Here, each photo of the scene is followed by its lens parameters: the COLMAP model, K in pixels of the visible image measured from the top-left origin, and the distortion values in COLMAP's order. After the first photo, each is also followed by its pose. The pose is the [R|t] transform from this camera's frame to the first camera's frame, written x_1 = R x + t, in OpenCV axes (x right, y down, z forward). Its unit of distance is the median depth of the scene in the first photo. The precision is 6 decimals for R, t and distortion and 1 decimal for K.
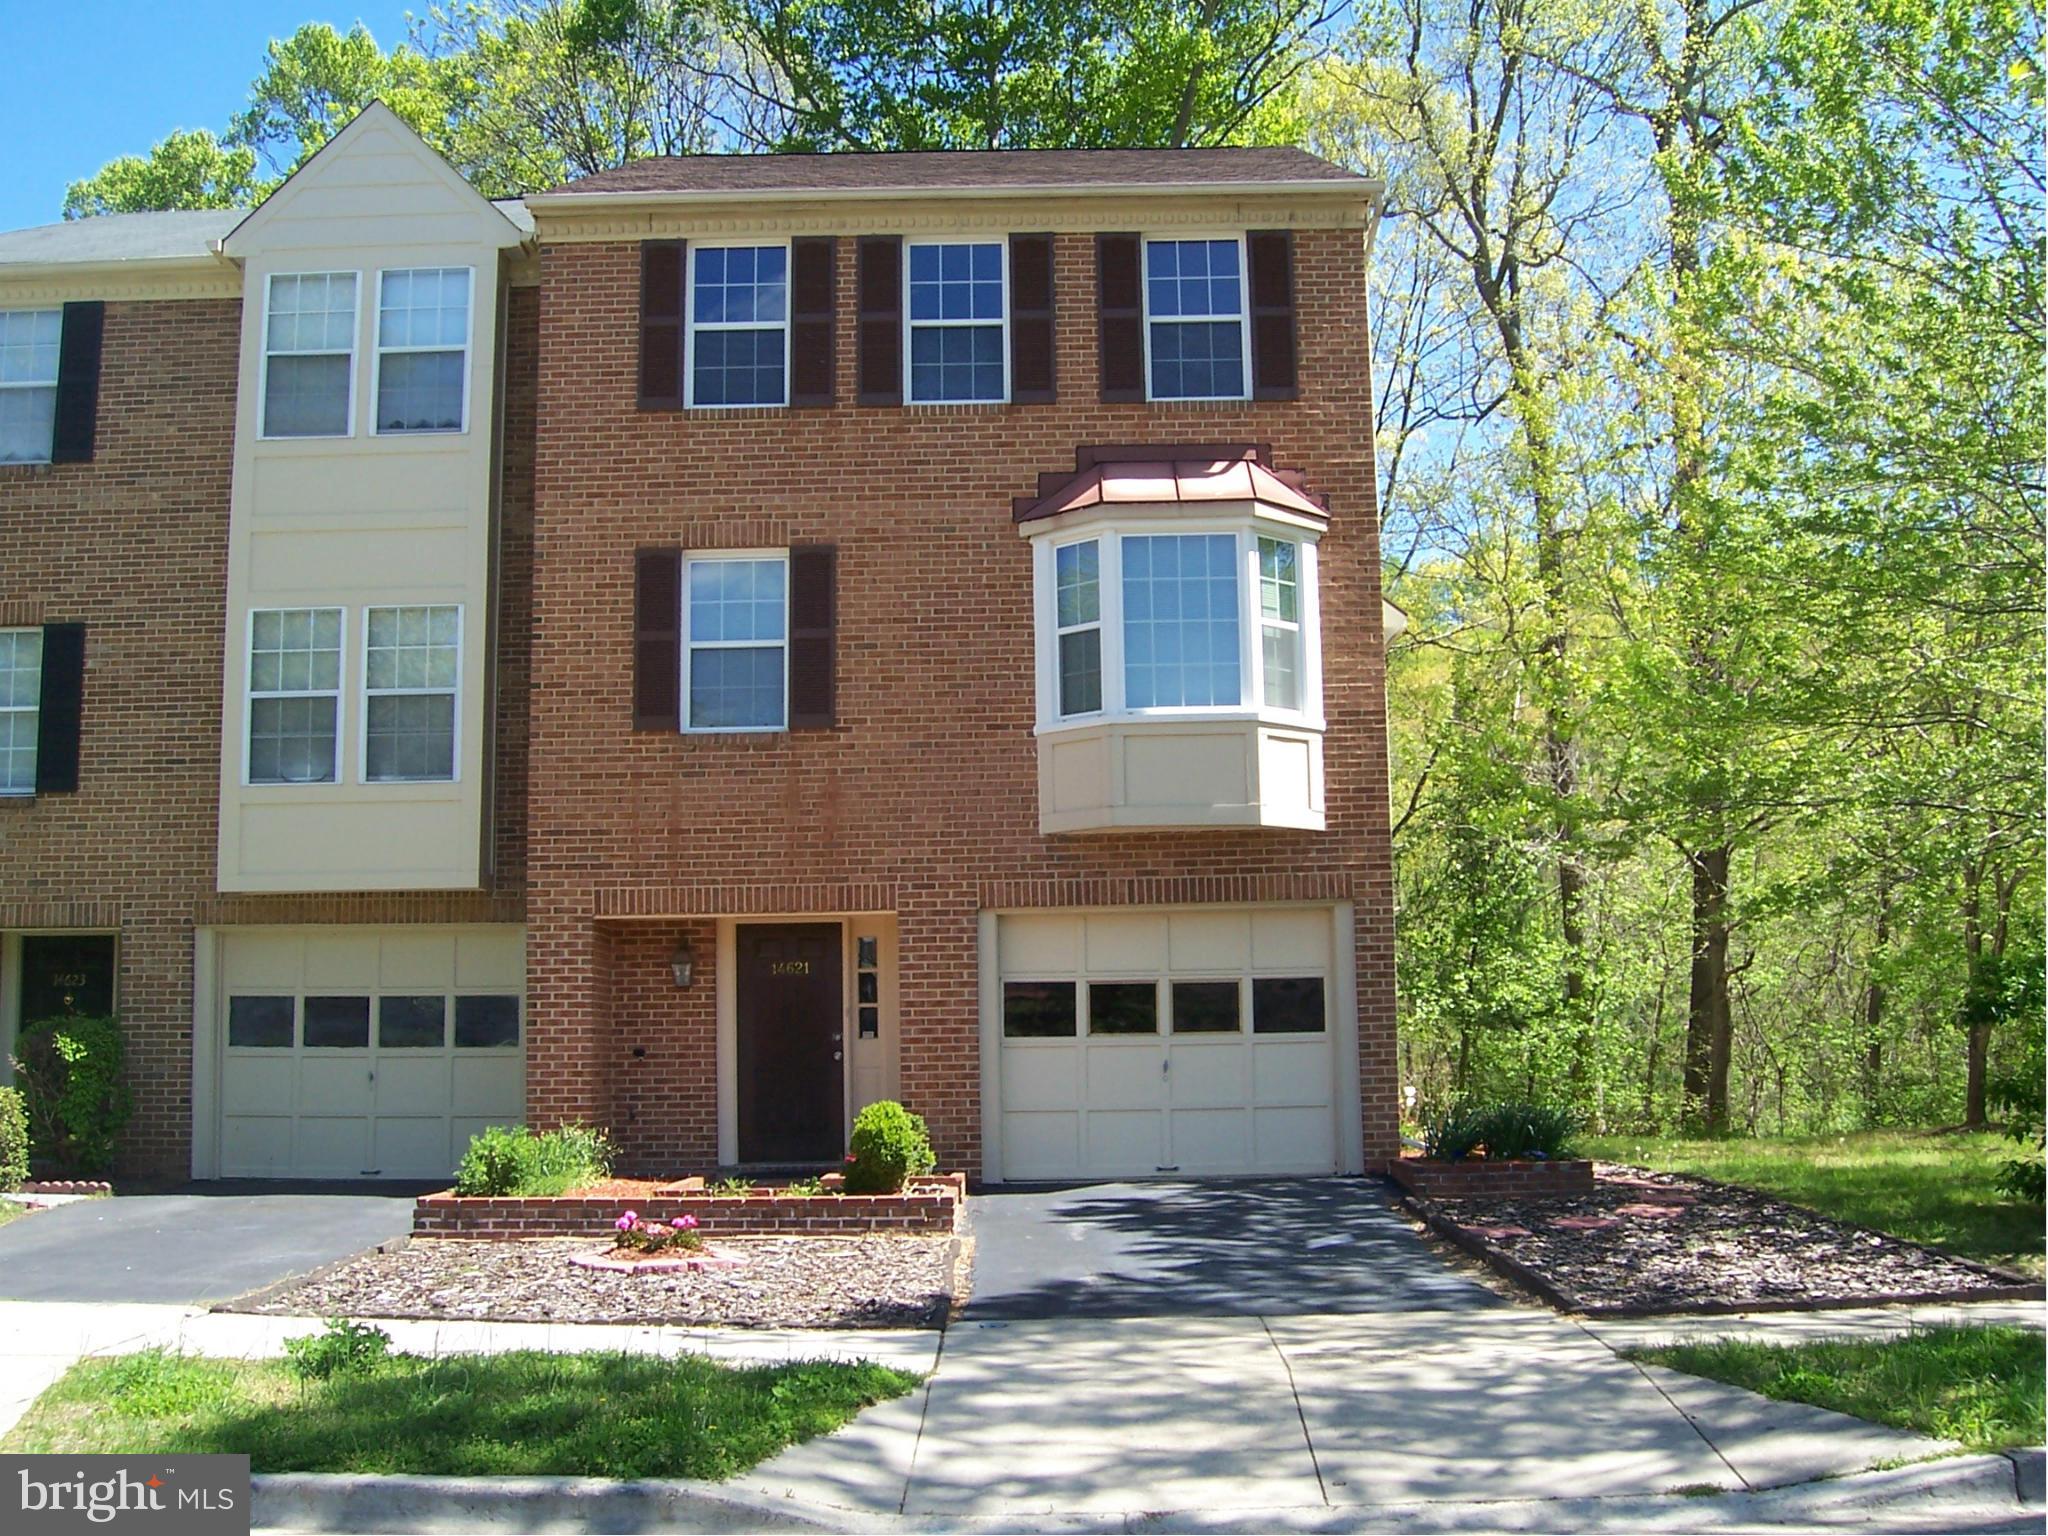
lens RADIAL K [[2147.1, 0, 1052.1], [0, 2147.1, 774.1], [0, 0, 1]] dist [-0.169327, 0.115853]
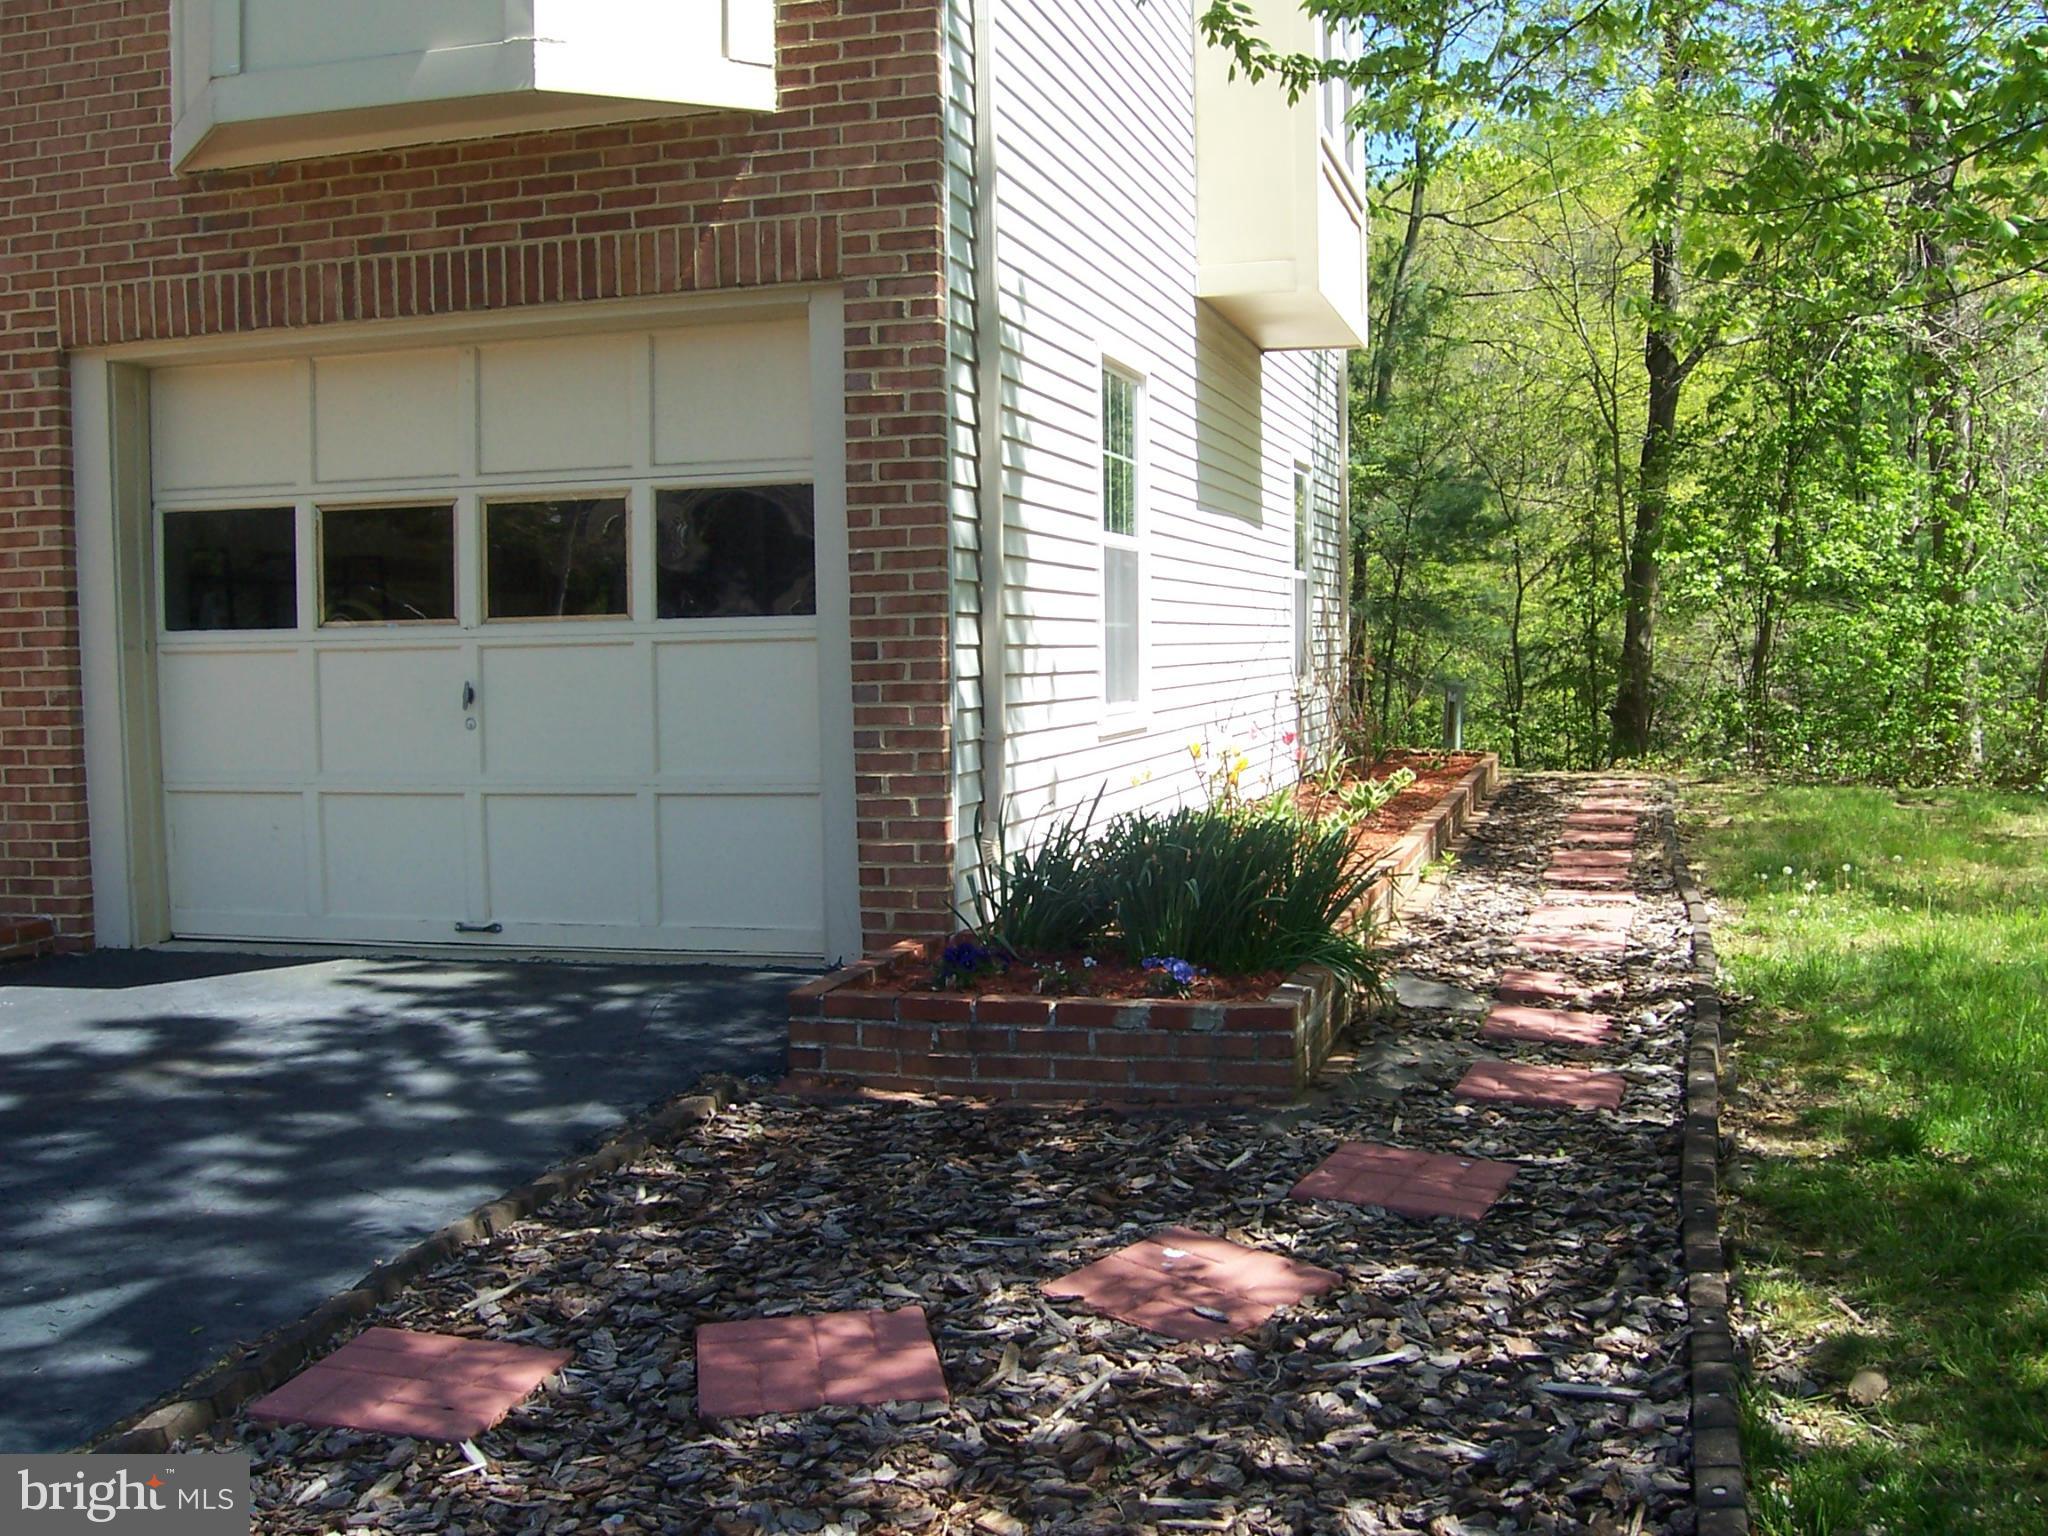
lens RADIAL K [[2147.1, 0, 1052.1], [0, 2147.1, 774.1], [0, 0, 1]] dist [-0.169327, 0.115853]
pose [[0.968565, 0.015661, -0.248266, 0.276281], [0.033588, 0.980644, 0.192896, 0.073040], [0.246481, -0.195171, 0.949292, 0.617143]]
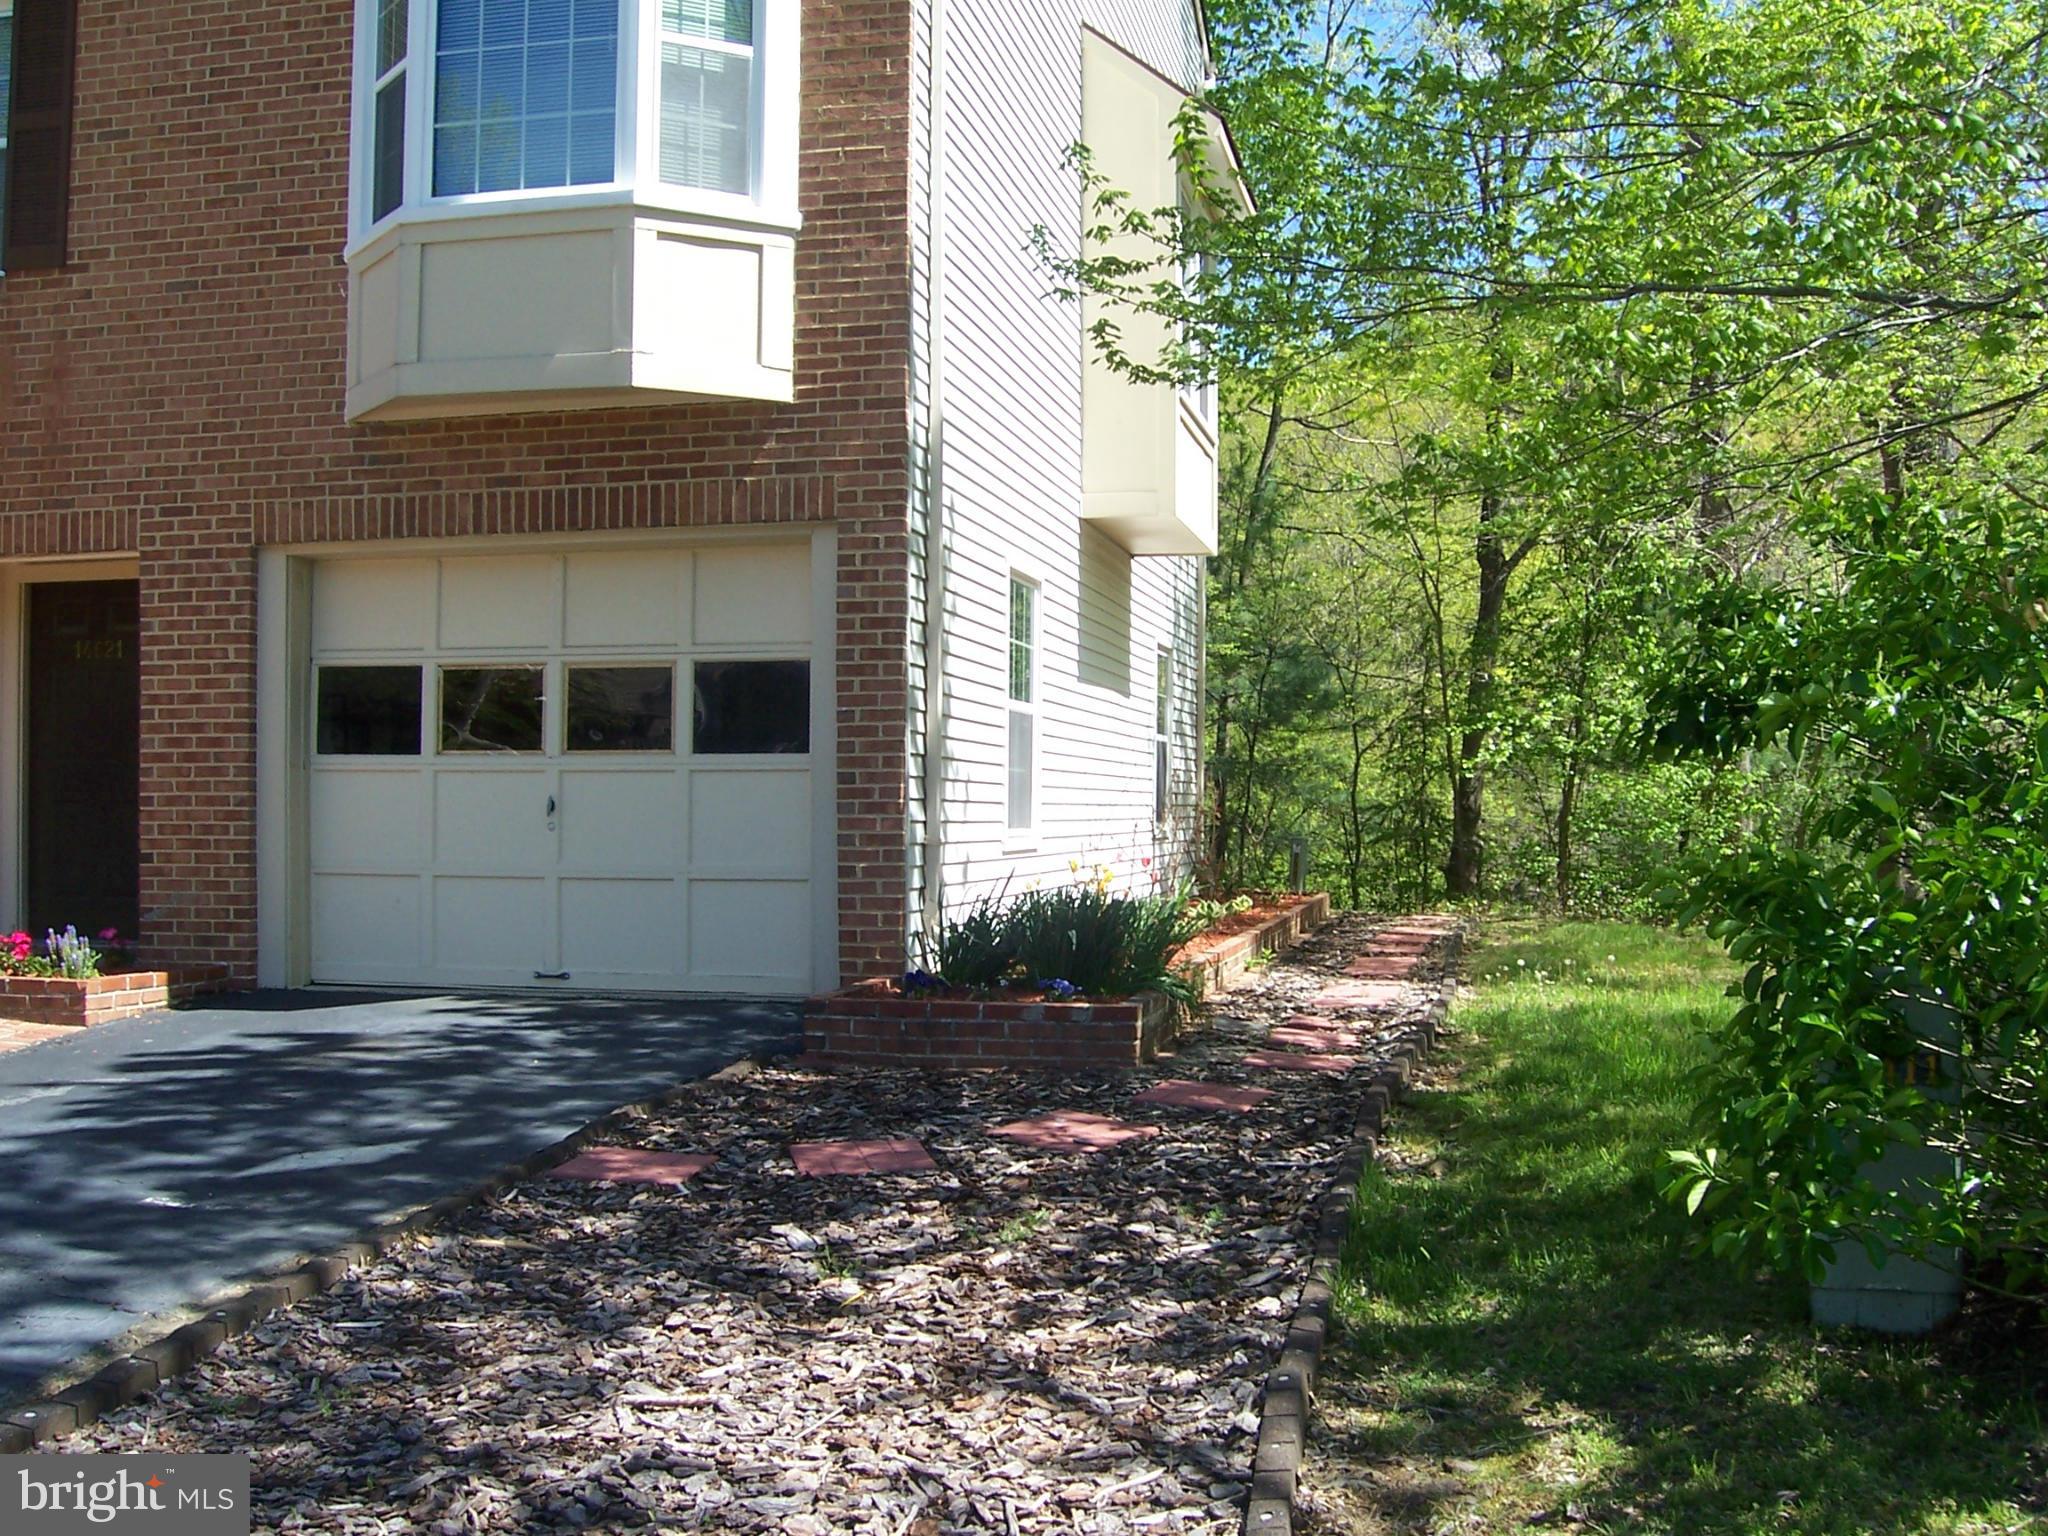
lens RADIAL K [[2147.1, 0, 1052.1], [0, 2147.1, 774.1], [0, 0, 1]] dist [-0.169327, 0.115853]
pose [[0.981102, 0.015161, -0.192894, 0.307041], [0.007708, 0.993071, 0.117260, 0.058698], [0.193335, -0.116531, 0.974188, 0.446491]]
